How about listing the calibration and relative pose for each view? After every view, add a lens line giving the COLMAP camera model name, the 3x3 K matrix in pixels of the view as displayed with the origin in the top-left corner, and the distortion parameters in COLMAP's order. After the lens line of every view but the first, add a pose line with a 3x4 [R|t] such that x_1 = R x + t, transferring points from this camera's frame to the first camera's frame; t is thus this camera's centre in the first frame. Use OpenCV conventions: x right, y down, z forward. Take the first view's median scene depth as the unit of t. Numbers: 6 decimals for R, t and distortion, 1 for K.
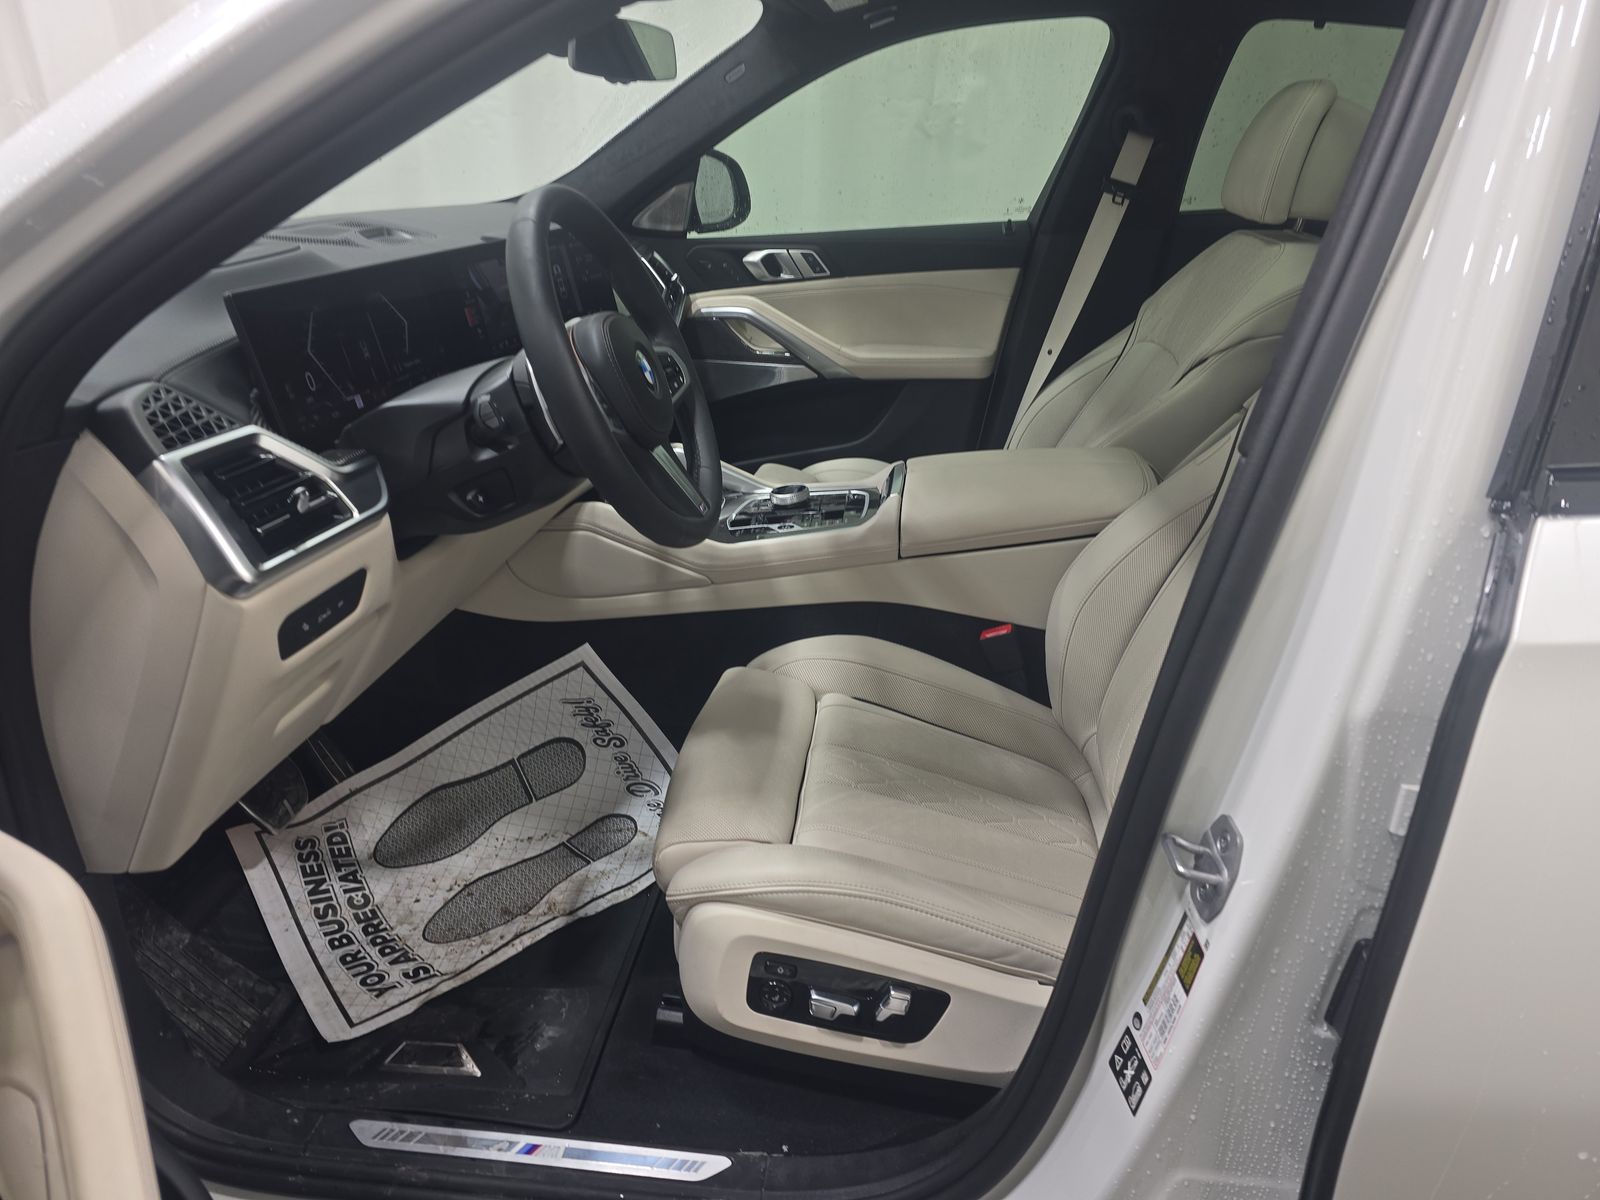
lens RADIAL K [[1071.5, 0, 800.0], [0, 1071.5, 600.0], [0, 0, 1]] dist [0.065917, -0.060716]
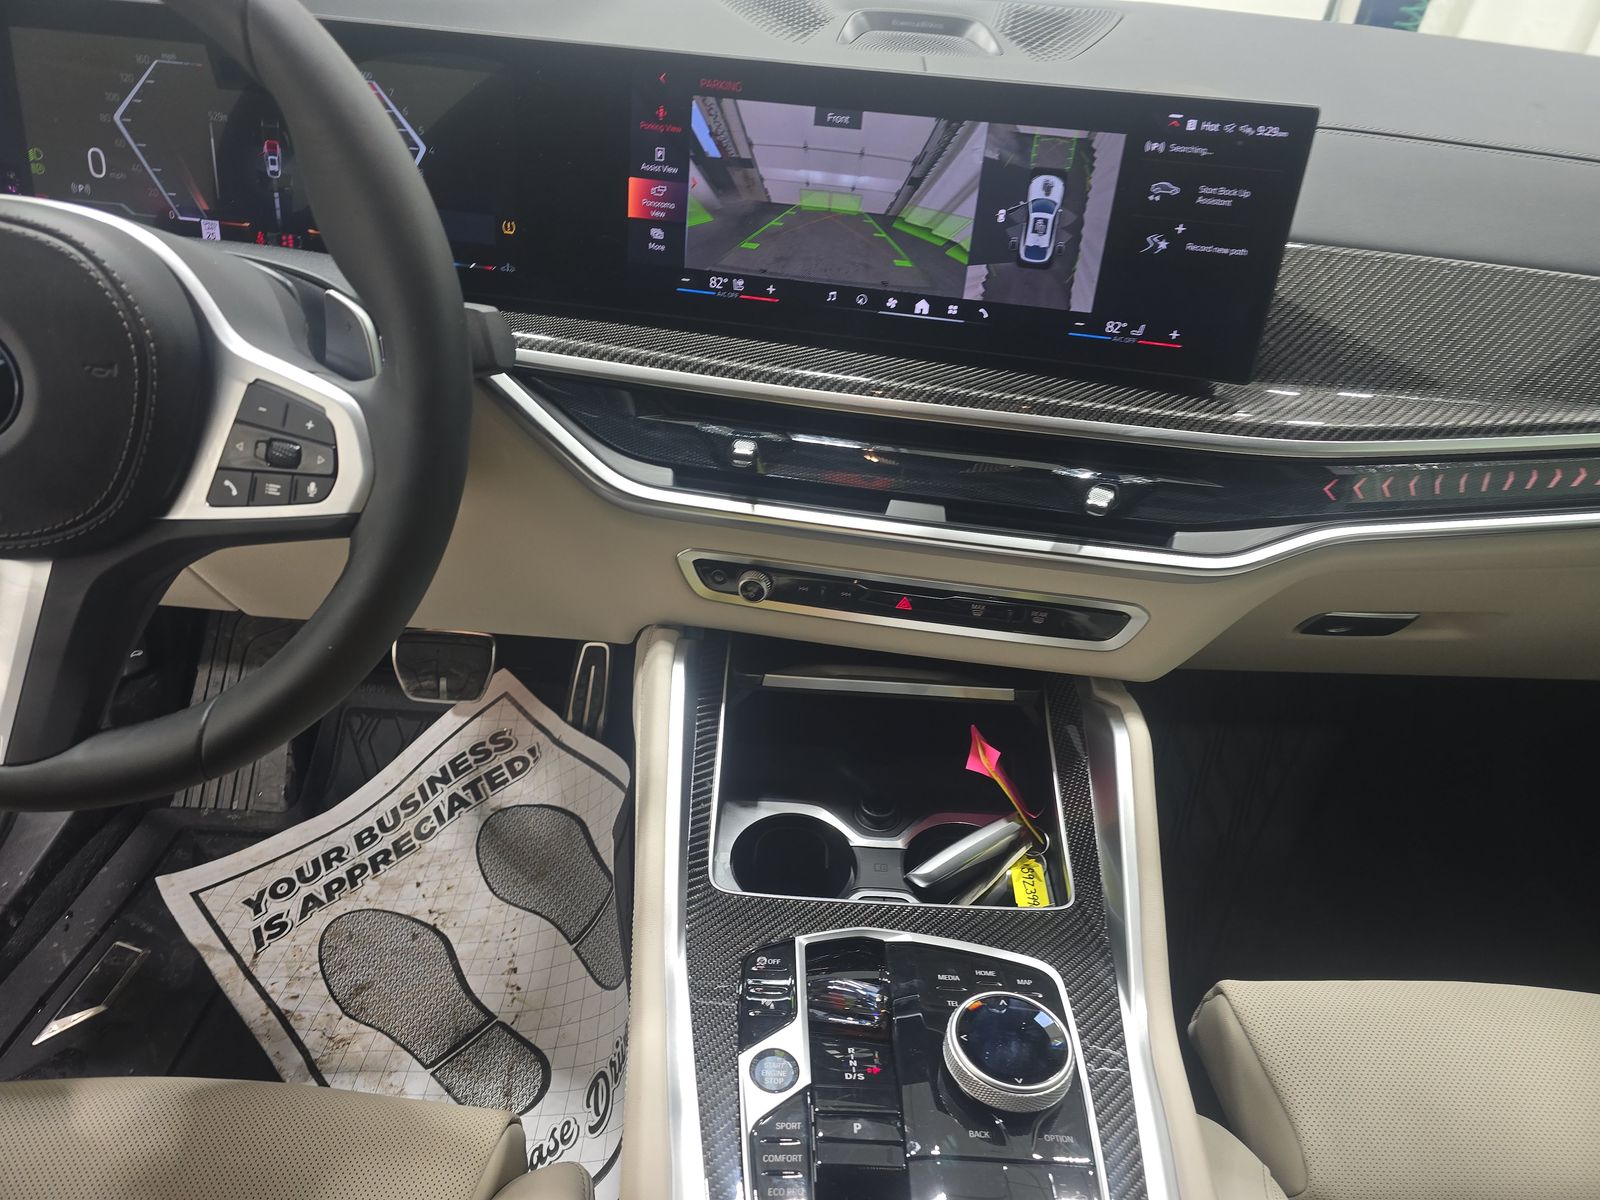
lens RADIAL K [[1071.5, 0, 800.0], [0, 1071.5, 600.0], [0, 0, 1]] dist [0.065917, -0.060716]
pose [[0.104186, 0.570585, -0.814603, 0.195390], [-0.451635, 0.756882, 0.472392, -0.373873], [0.886099, 0.318687, 0.336553, 0.928973]]
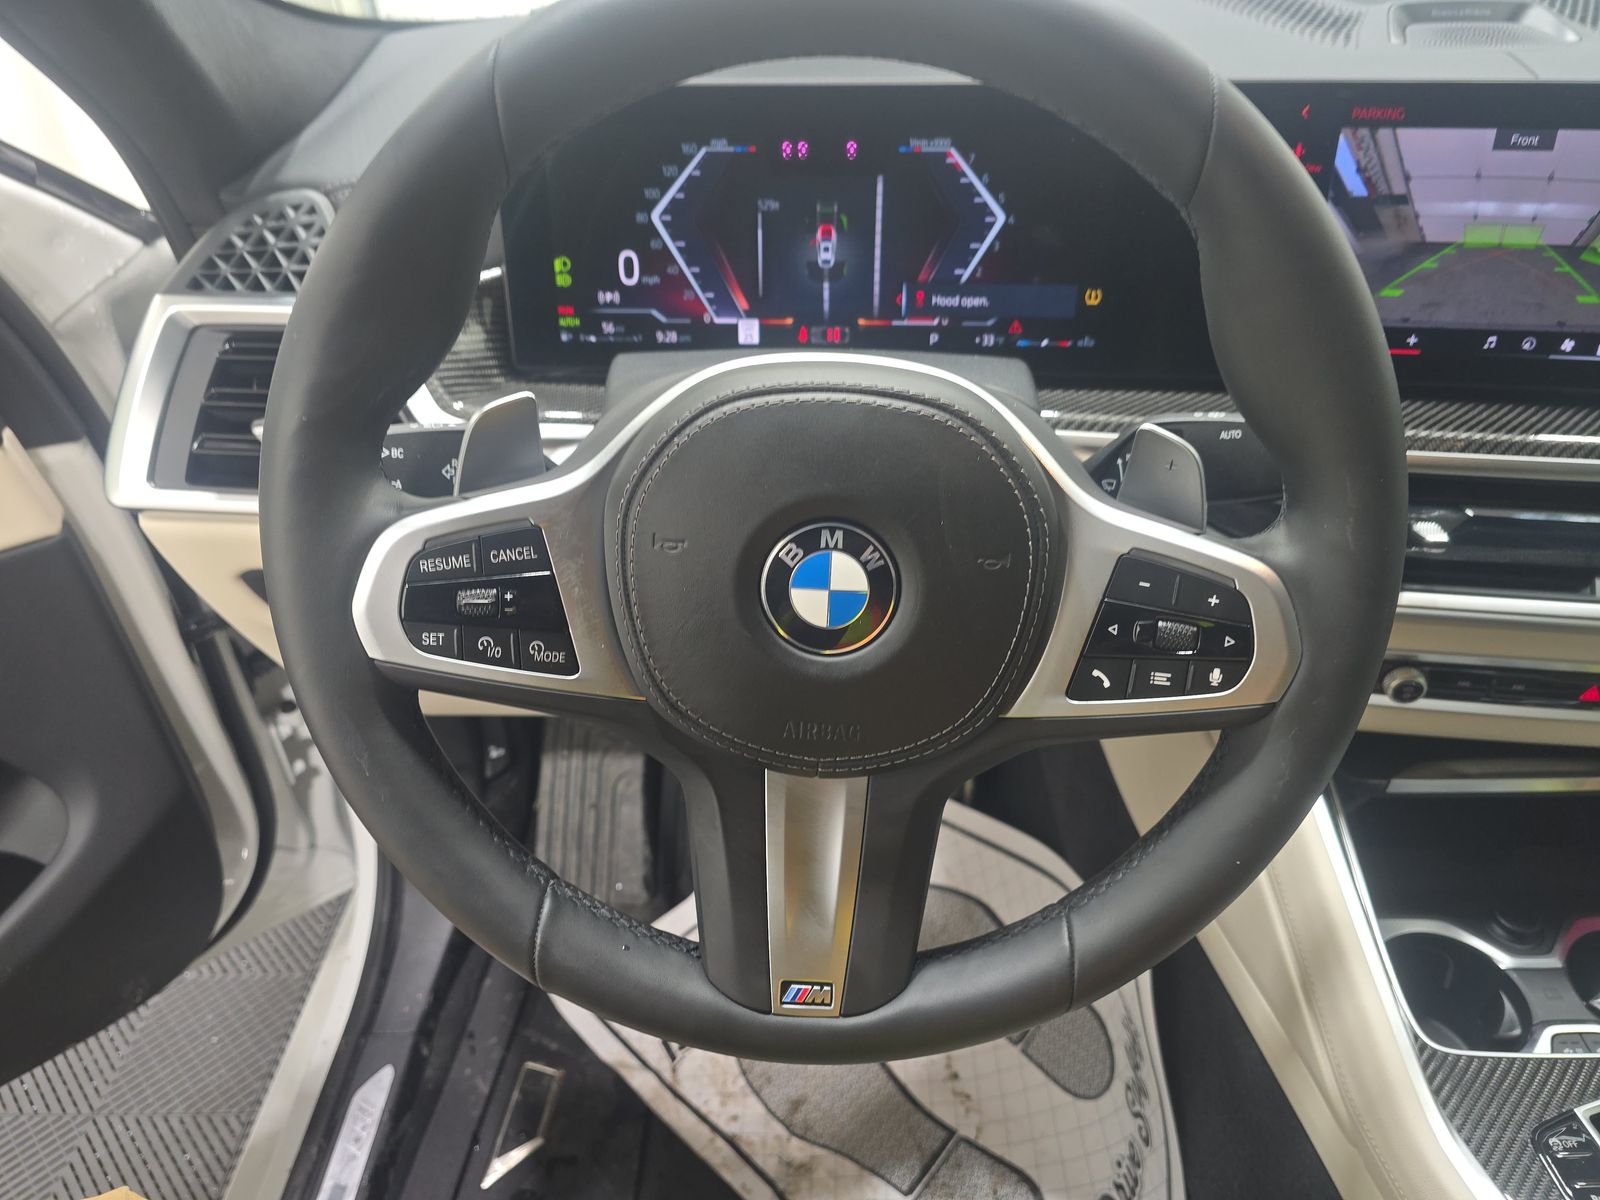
lens RADIAL K [[1089.8, 0, 800.0], [0, 1089.8, 600.0], [0, 0, 1]] dist [0.044335, -0.048510]
pose [[0.108708, 0.577706, -0.808974, 0.096049], [-0.372023, 0.778302, 0.505811, -0.294763], [0.921836, 0.245972, 0.299527, 0.719038]]
